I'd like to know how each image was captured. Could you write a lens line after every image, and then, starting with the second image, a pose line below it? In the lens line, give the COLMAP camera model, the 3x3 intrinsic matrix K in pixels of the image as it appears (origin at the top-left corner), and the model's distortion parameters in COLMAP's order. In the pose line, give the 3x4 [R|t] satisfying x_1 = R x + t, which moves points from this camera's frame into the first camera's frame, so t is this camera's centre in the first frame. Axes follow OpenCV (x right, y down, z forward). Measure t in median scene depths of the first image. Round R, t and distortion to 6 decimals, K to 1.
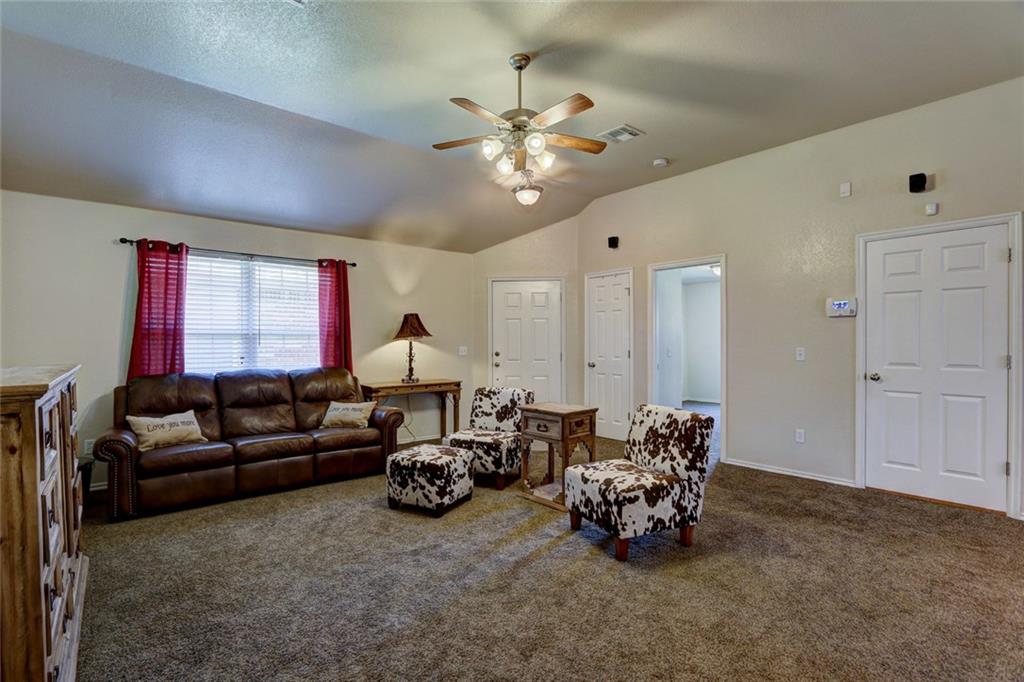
lens RADIAL K [[470.8, 0, 498.7], [0, 470.8, 344.5], [0, 0, 1]] dist [-0.017576, 0.001690]
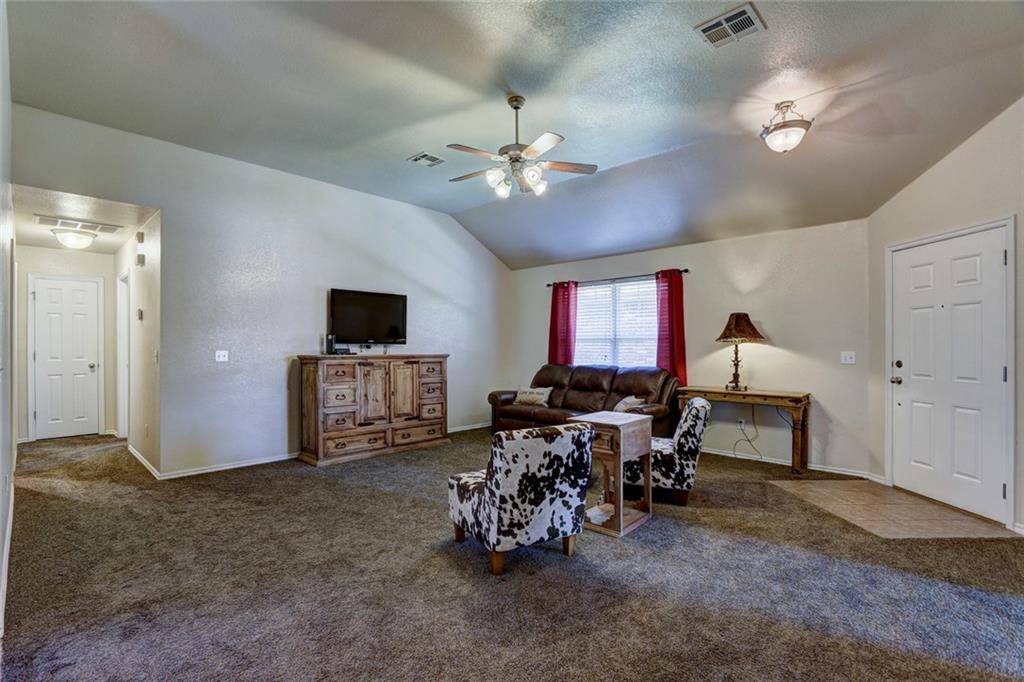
lens RADIAL K [[470.8, 0, 498.7], [0, 470.8, 344.5], [0, 0, 1]] dist [-0.017576, 0.001690]
pose [[0.107797, 0.002200, -0.994171, 0.718212], [-0.005669, 0.999983, 0.001598, -0.005555], [0.994157, 0.005463, 0.107807, 0.501936]]
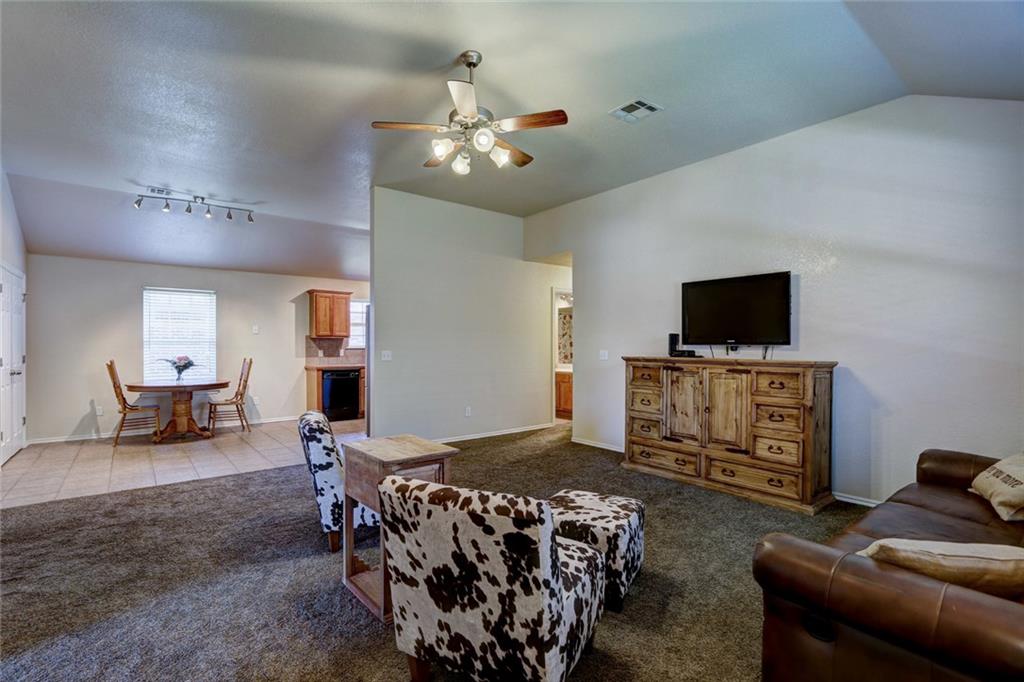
lens RADIAL K [[470.8, 0, 498.7], [0, 470.8, 344.5], [0, 0, 1]] dist [-0.017576, 0.001690]
pose [[-0.999656, 0.002765, 0.026064, -0.025352], [0.002767, 0.999996, 0.000036, -0.005290], [-0.026064, 0.000108, -0.999660, 1.195638]]
